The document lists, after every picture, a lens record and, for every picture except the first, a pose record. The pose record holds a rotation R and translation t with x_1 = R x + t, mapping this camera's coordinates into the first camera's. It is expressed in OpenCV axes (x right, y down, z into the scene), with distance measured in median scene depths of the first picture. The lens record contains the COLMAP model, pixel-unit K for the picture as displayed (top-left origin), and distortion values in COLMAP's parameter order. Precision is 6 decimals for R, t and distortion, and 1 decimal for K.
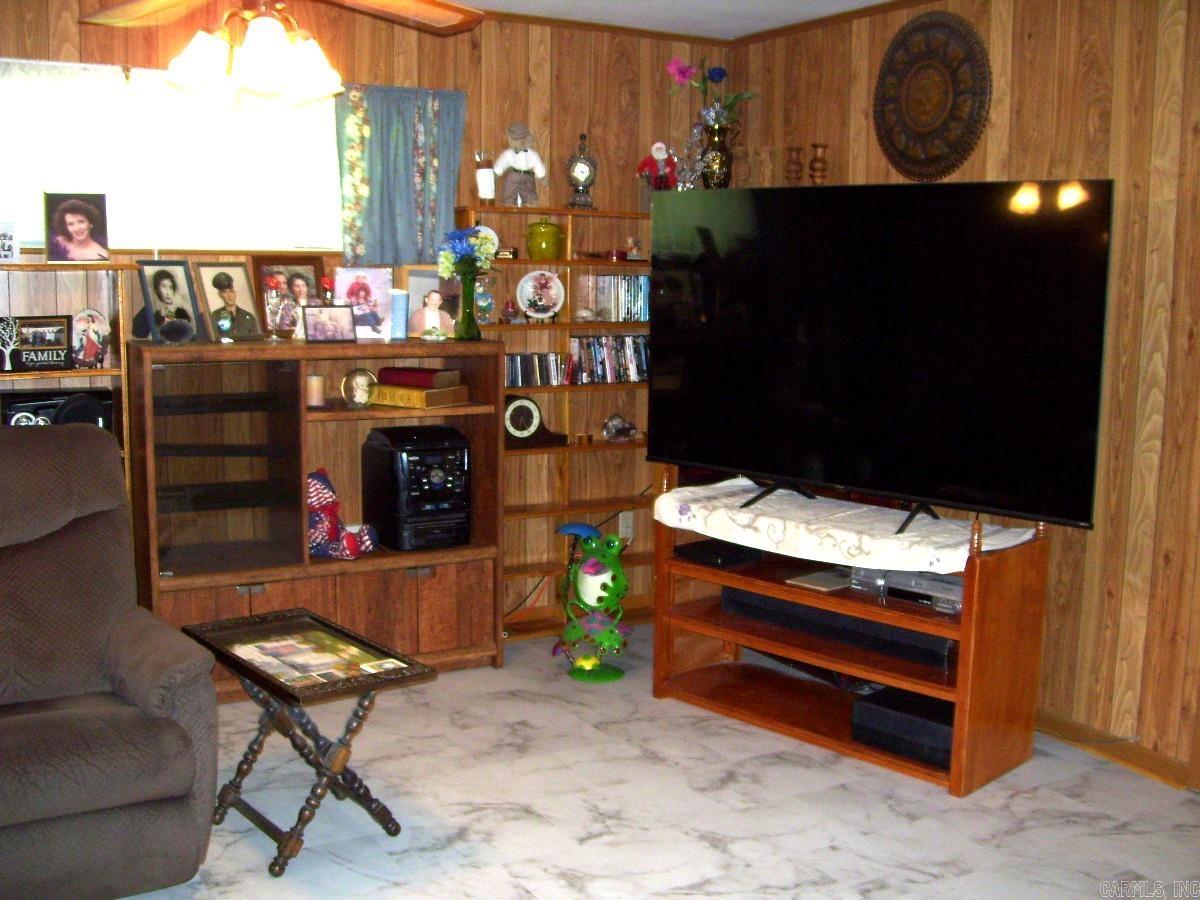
lens RADIAL K [[1295.3, 0, 605.4], [0, 1295.3, 452.6], [0, 0, 1]] dist [-0.139656, 0.000000]
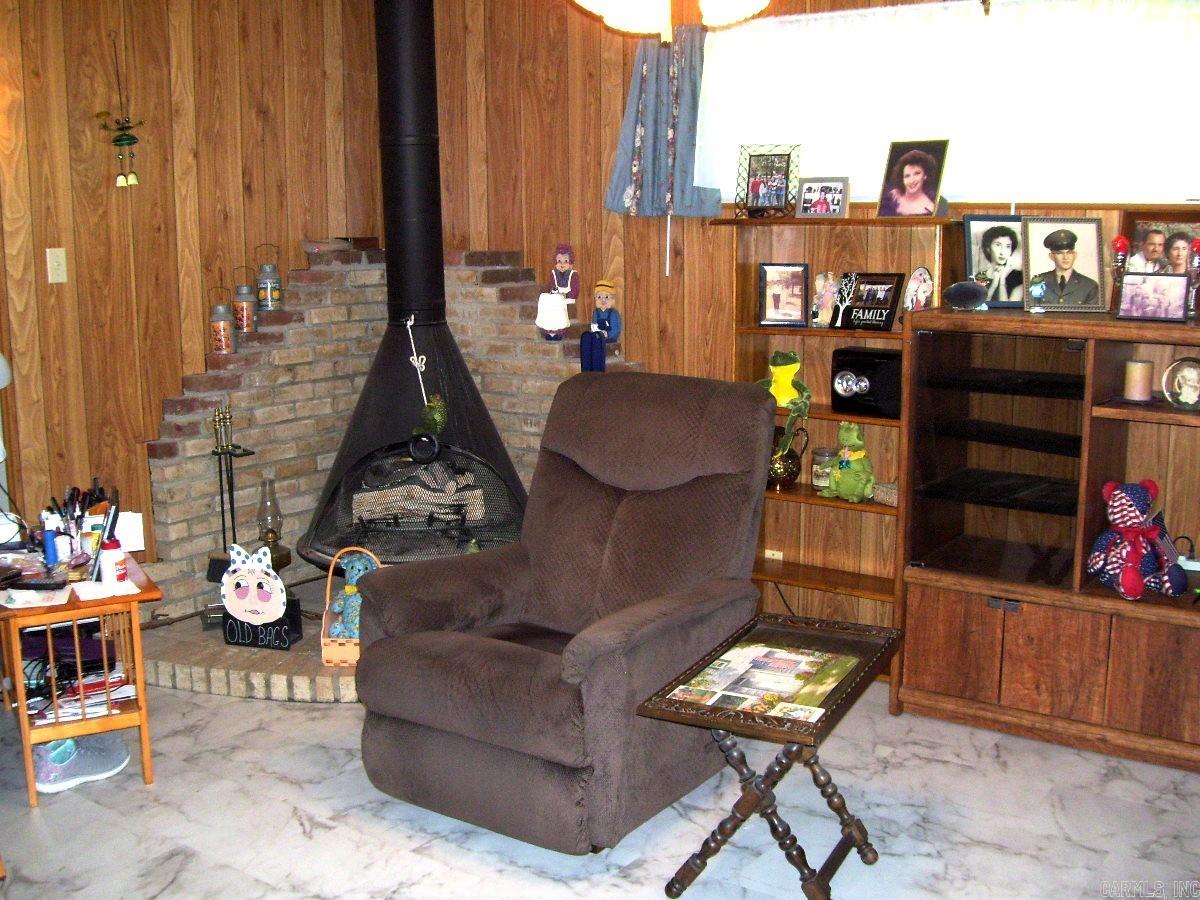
lens RADIAL K [[1295.3, 0, 603.3], [0, 1295.3, 447.3], [0, 0, 1]] dist [-0.139656, 0.000000]
pose [[0.417404, 0.136455, -0.898418, 0.358443], [-0.116054, 0.988570, 0.096229, -0.046950], [0.901280, 0.064098, 0.428469, 0.397767]]
